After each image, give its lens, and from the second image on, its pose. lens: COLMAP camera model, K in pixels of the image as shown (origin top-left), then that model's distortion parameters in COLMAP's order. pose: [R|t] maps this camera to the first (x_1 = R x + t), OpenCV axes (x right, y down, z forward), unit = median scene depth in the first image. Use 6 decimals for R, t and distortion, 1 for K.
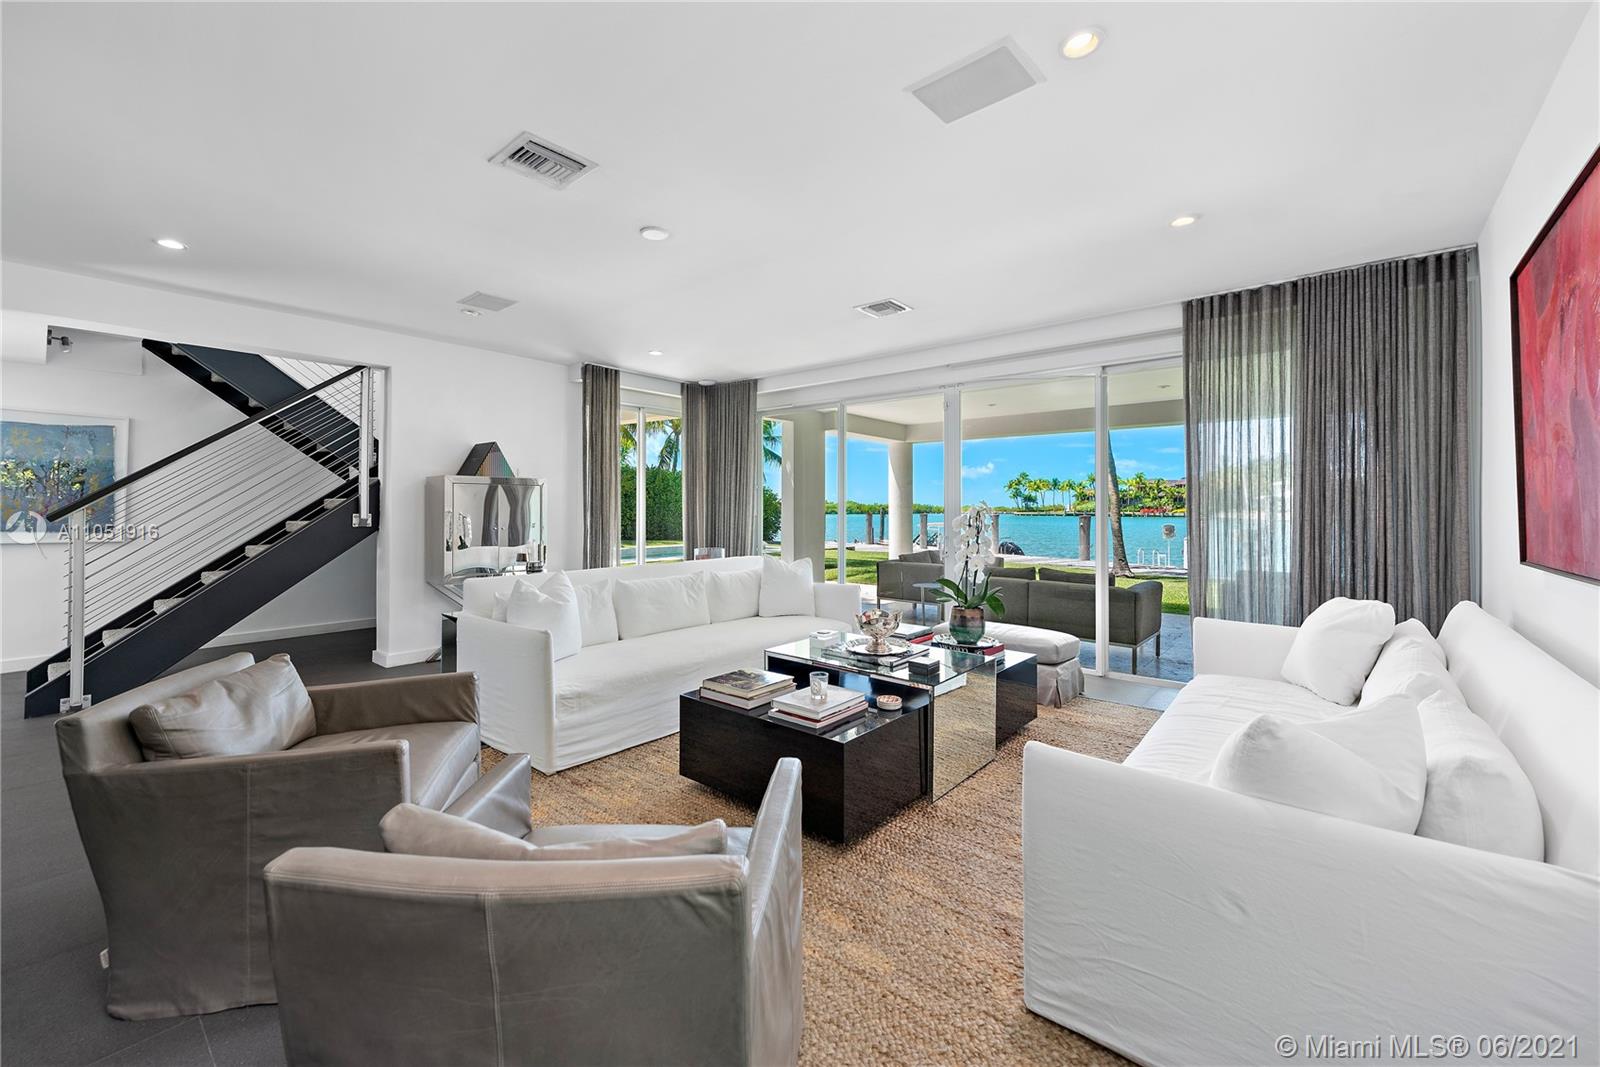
lens RADIAL K [[633.9, 0, 799.1], [0, 633.9, 525.7], [0, 0, 1]] dist [0.000518, 0.000010]
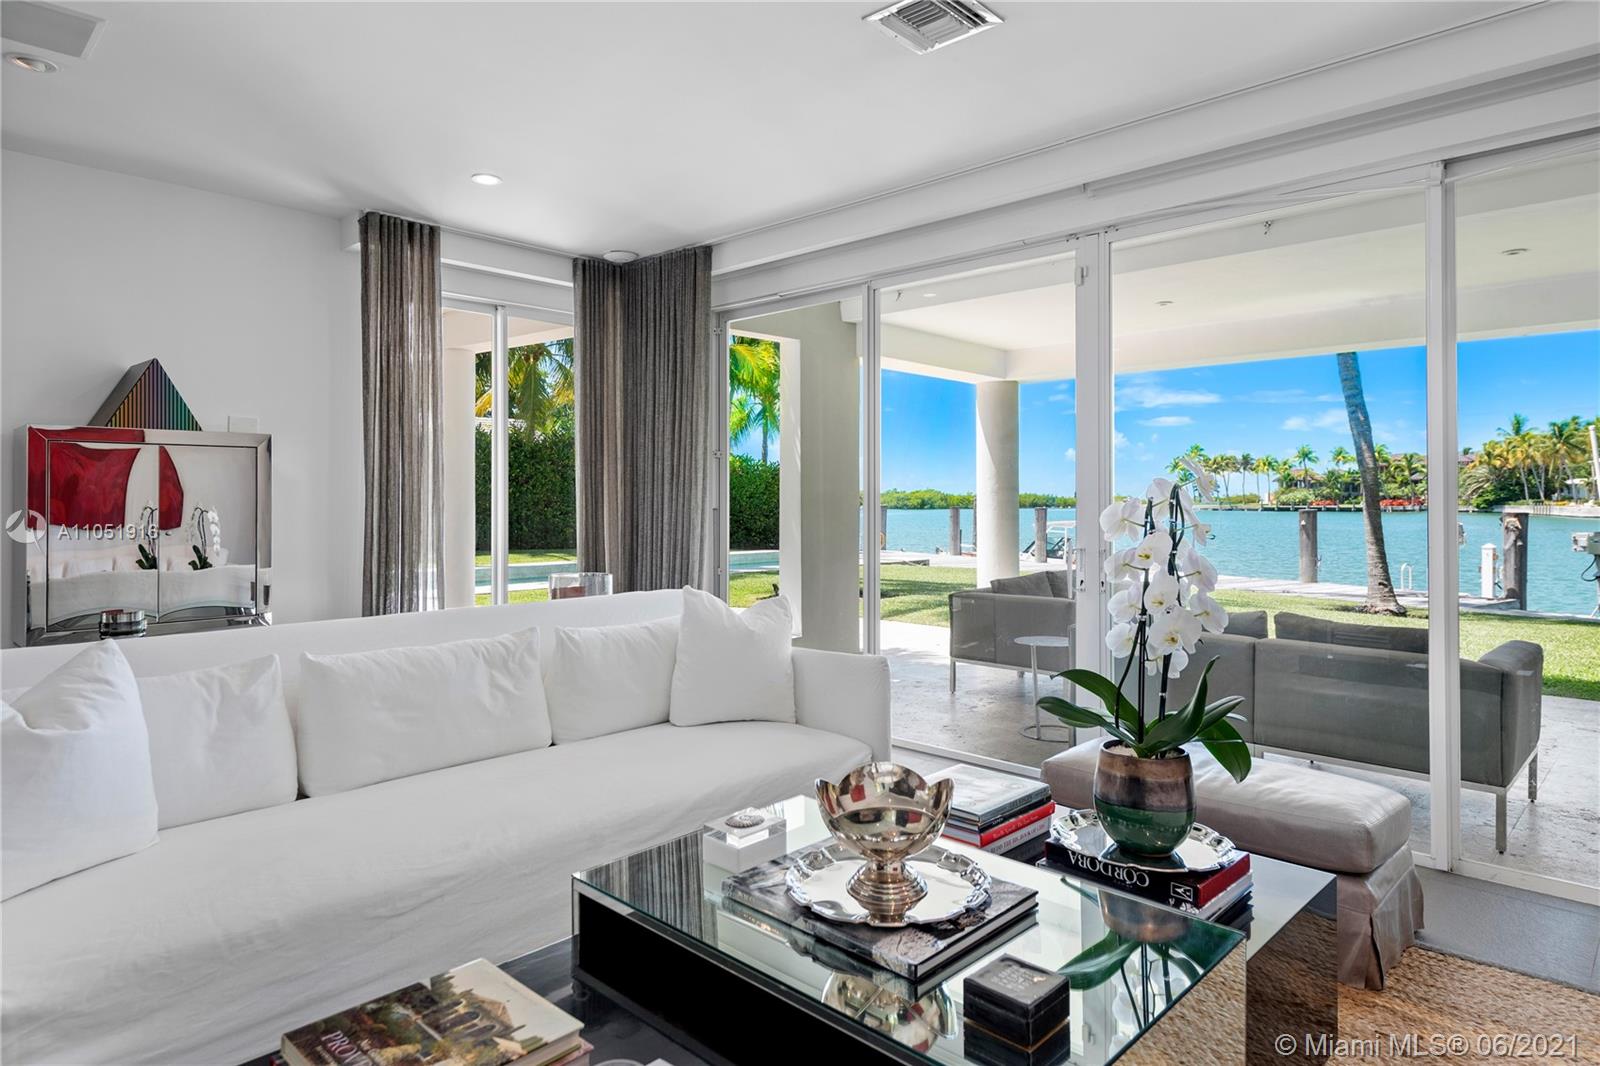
lens RADIAL K [[940.4, 0, 800.3], [0, 940.4, 520.7], [0, 0, 1]] dist [0.006046, 0.000935]
pose [[0.998334, -0.001571, -0.057678, 0.050376], [0.001210, 0.999980, -0.006284, -0.000100], [0.057686, 0.006204, 0.998315, 0.228833]]
